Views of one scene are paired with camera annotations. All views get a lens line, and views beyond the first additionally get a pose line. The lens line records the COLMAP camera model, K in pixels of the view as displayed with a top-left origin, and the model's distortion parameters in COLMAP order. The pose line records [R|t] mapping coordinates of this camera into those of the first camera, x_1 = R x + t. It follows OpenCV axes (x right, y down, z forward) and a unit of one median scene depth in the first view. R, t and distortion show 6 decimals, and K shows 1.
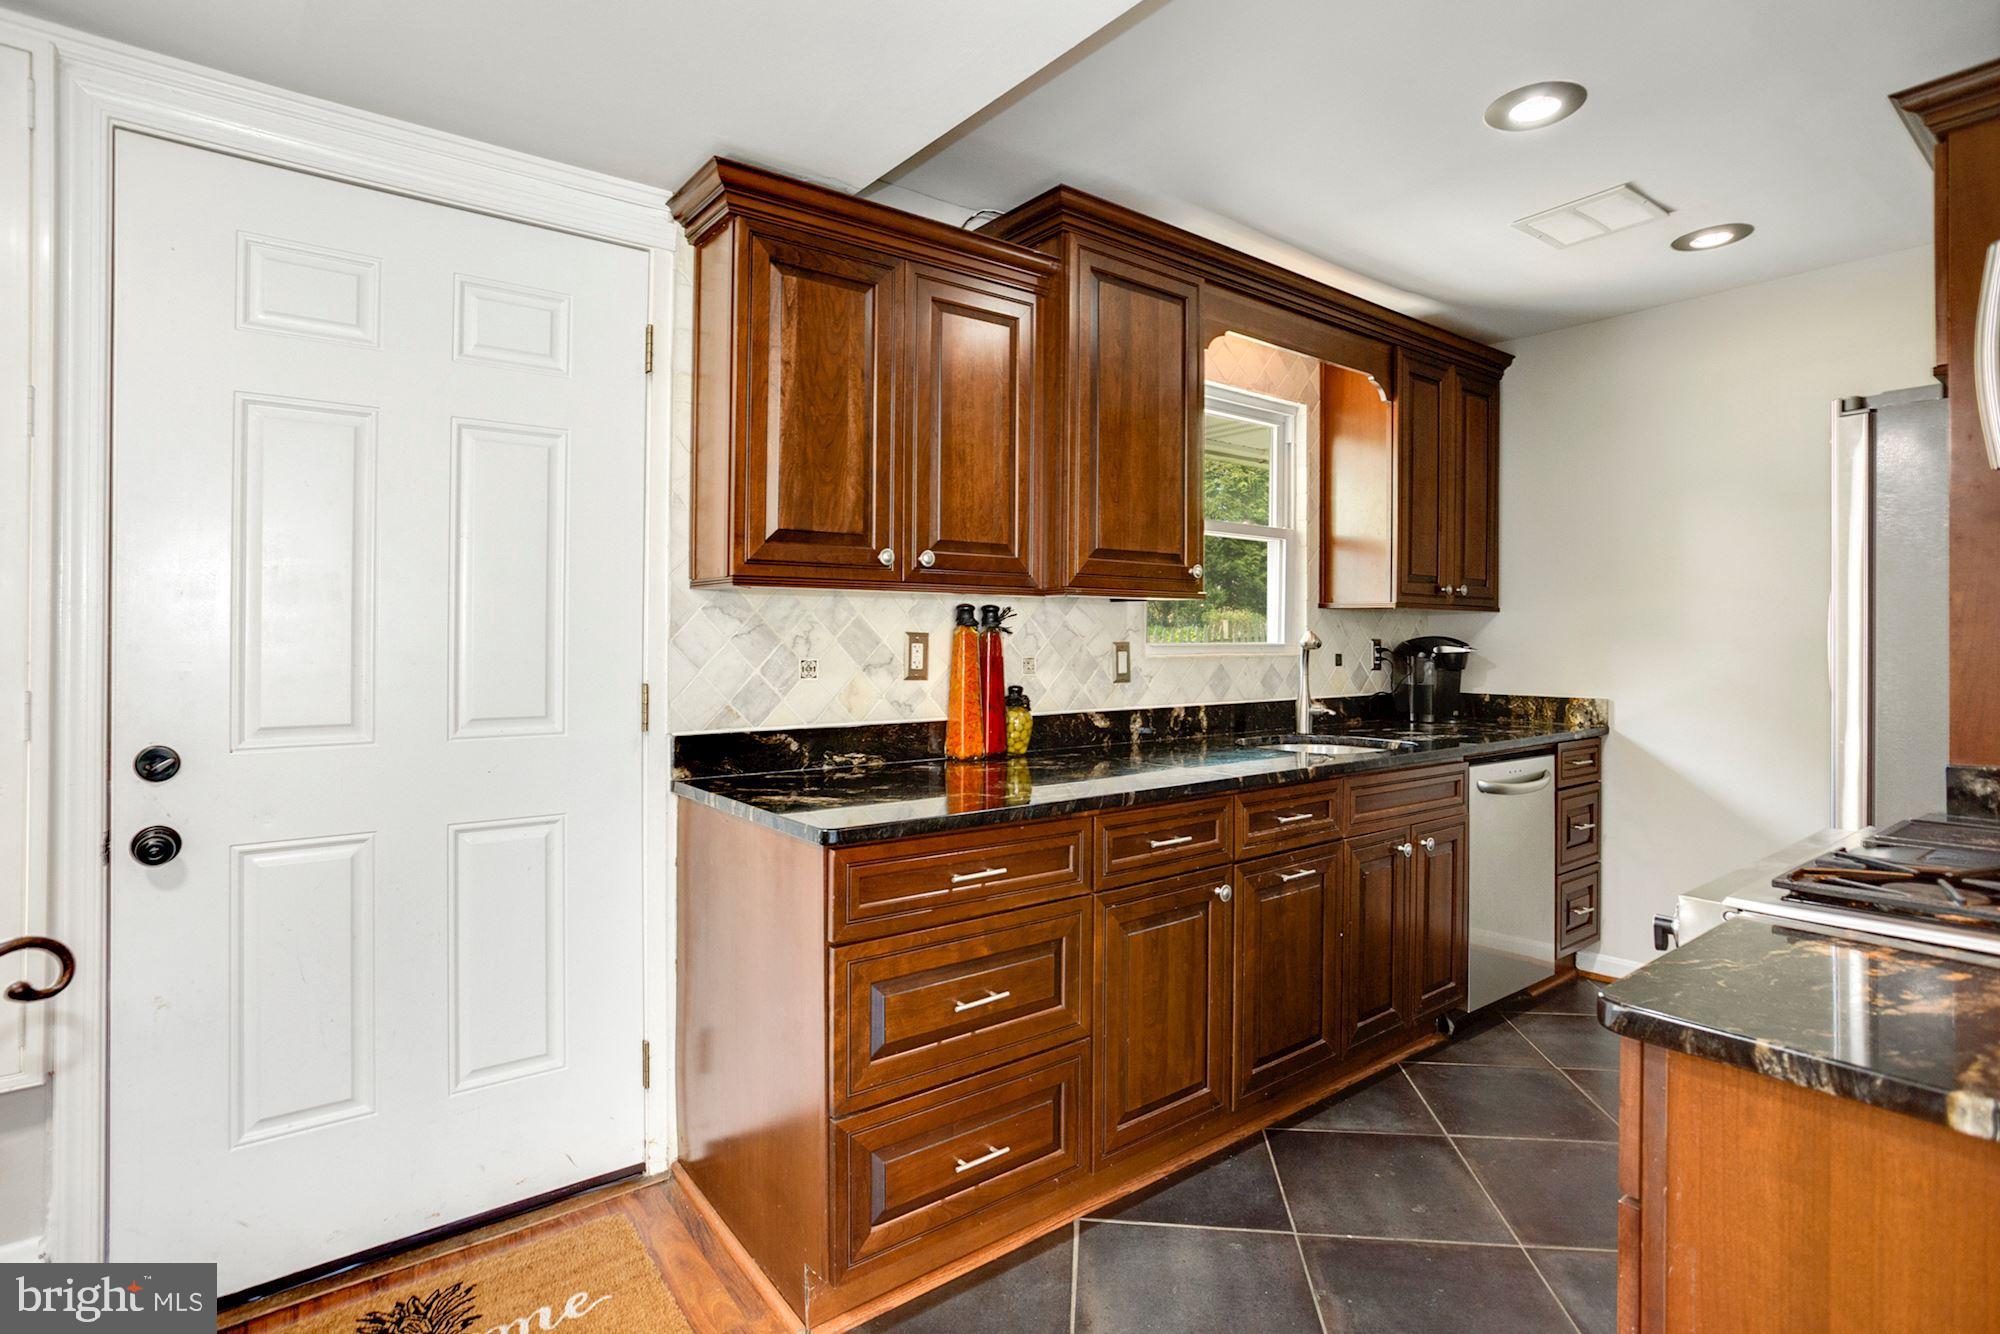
lens RADIAL K [[981.1, 0, 981.8], [0, 981.1, 607.6], [0, 0, 1]] dist [-0.039430, 0.017354]
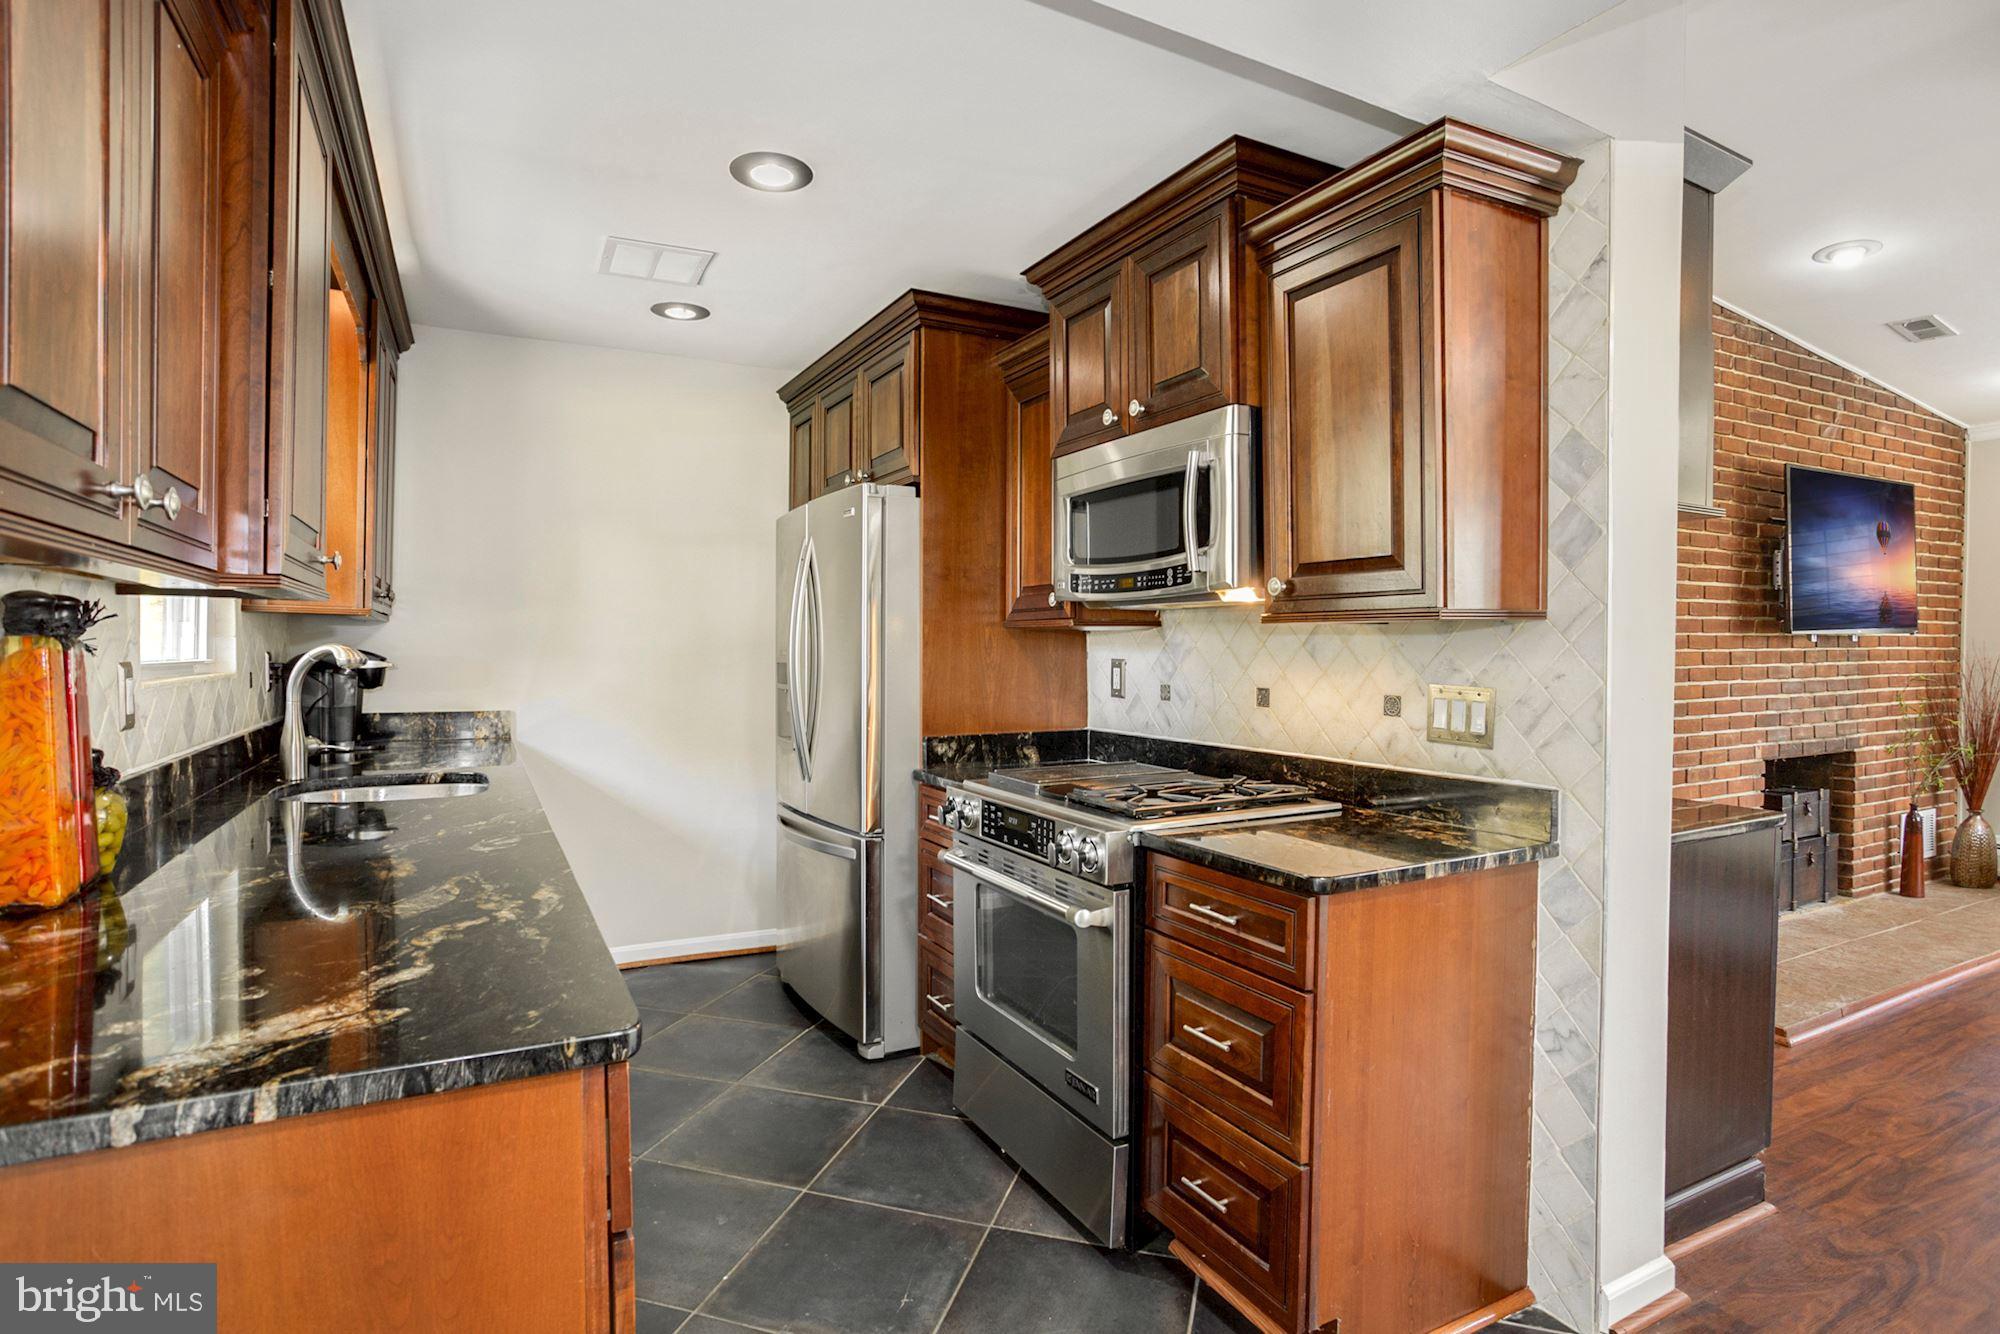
lens RADIAL K [[981.1, 0, 1014.2], [0, 981.1, 658.1], [0, 0, 1]] dist [-0.039430, 0.017354]
pose [[0.176331, -0.002069, 0.984329, -0.406110], [-0.037879, 0.999243, 0.008886, 0.012784], [-0.983602, -0.038852, 0.176119, 0.451761]]
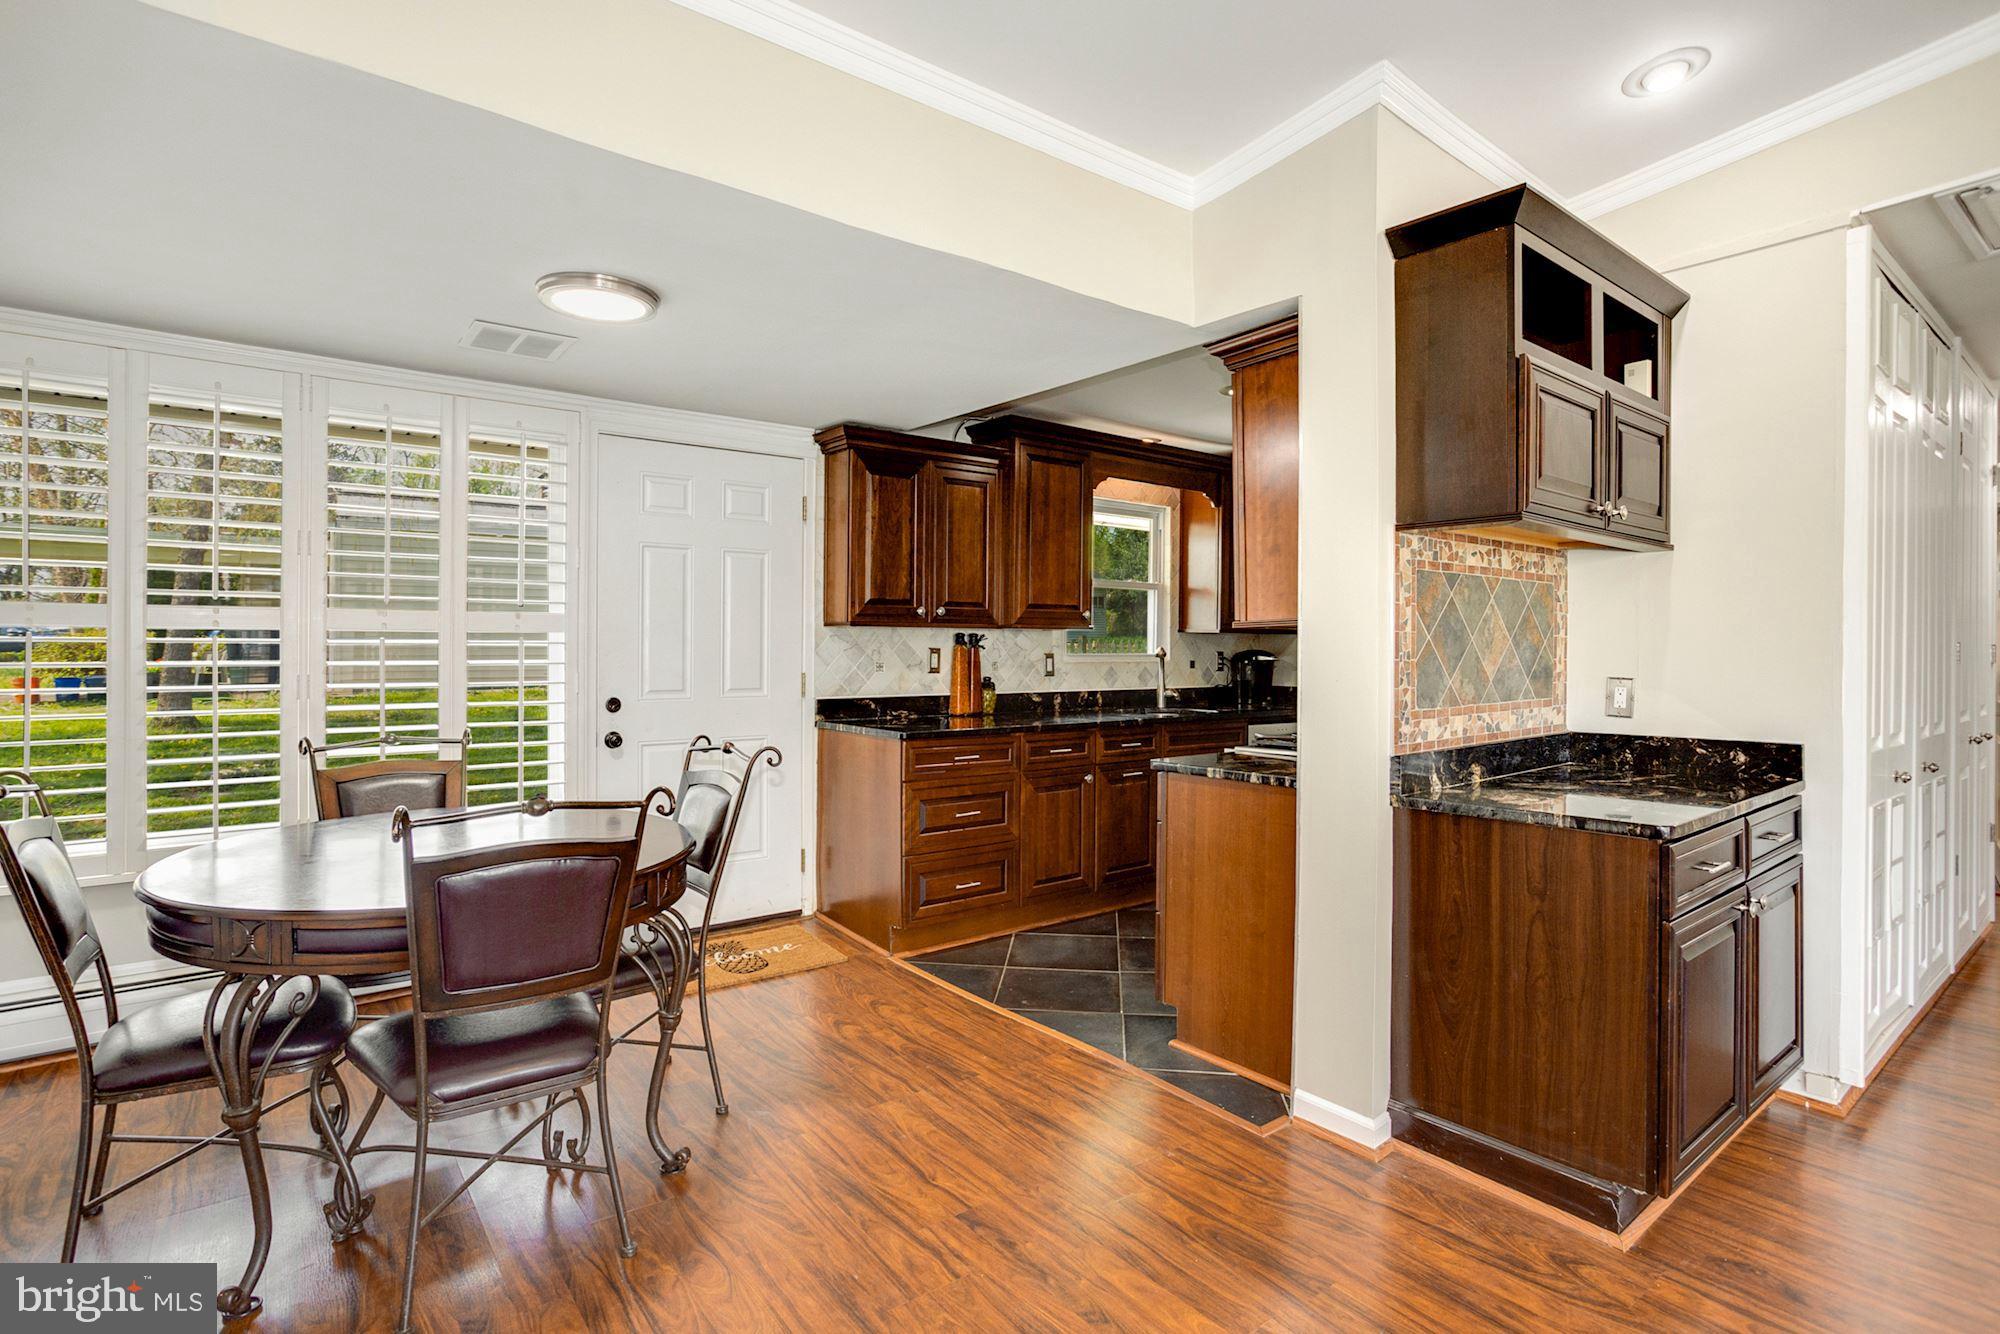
lens RADIAL K [[981.1, 0, 999.1], [0, 981.1, 651.8], [0, 0, 1]] dist [-0.039430, 0.017354]
pose [[0.999638, 0.002678, 0.026784, 0.008090], [-0.003622, 0.999372, 0.035261, -0.035985], [-0.026673, -0.035345, 0.999019, -0.926052]]
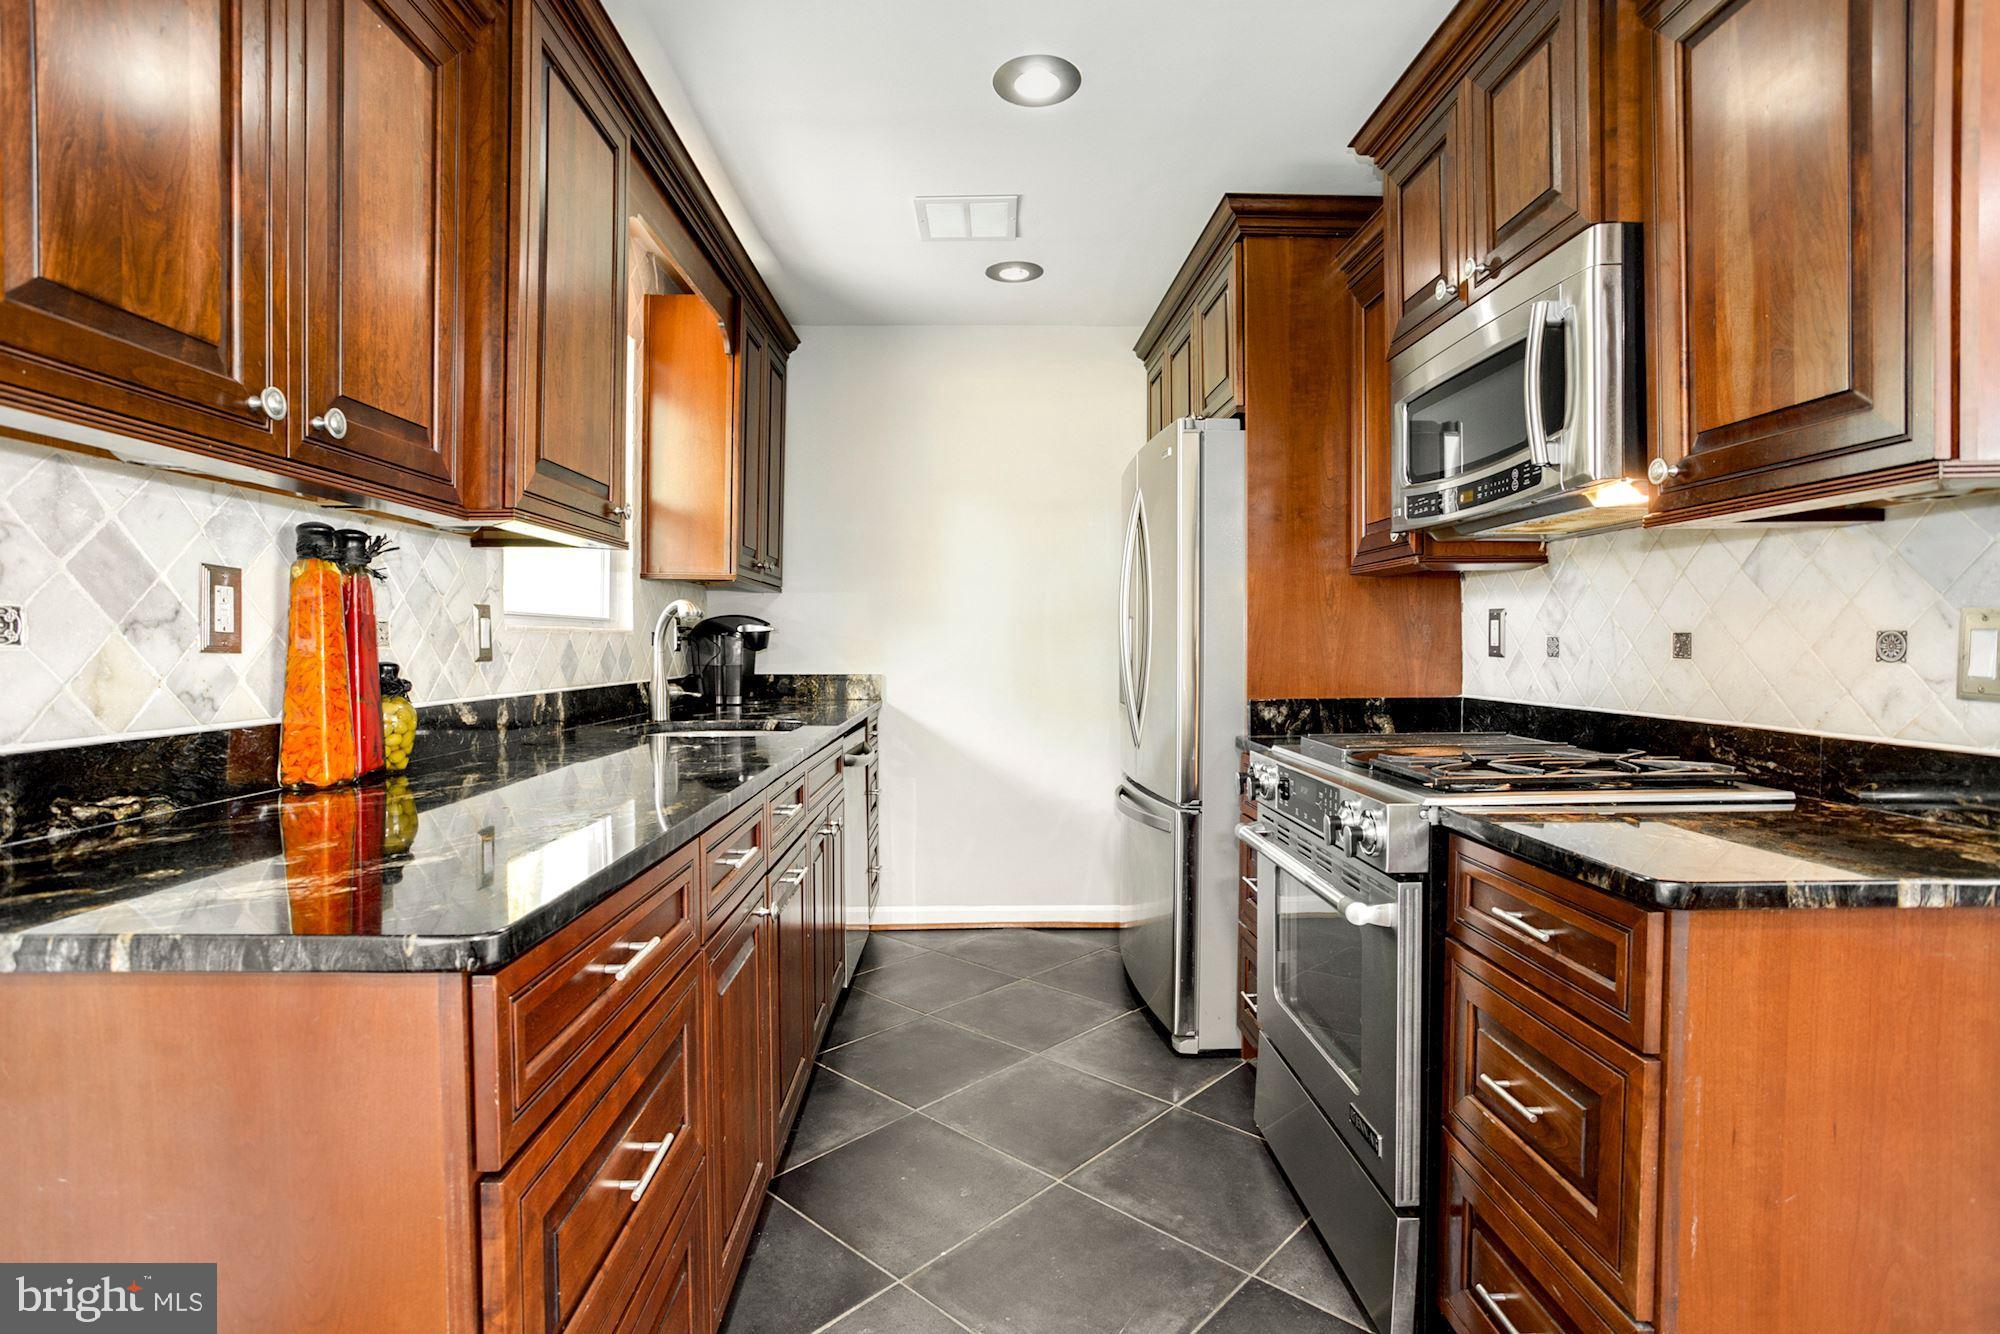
lens RADIAL K [[981.1, 0, 983.9], [0, 981.1, 652.0], [0, 0, 1]] dist [-0.039430, 0.017354]
pose [[0.599948, -0.008809, 0.799990, -0.253888], [-0.025466, 0.999222, 0.030101, 0.049281], [-0.799634, -0.038432, 0.599257, 0.360606]]
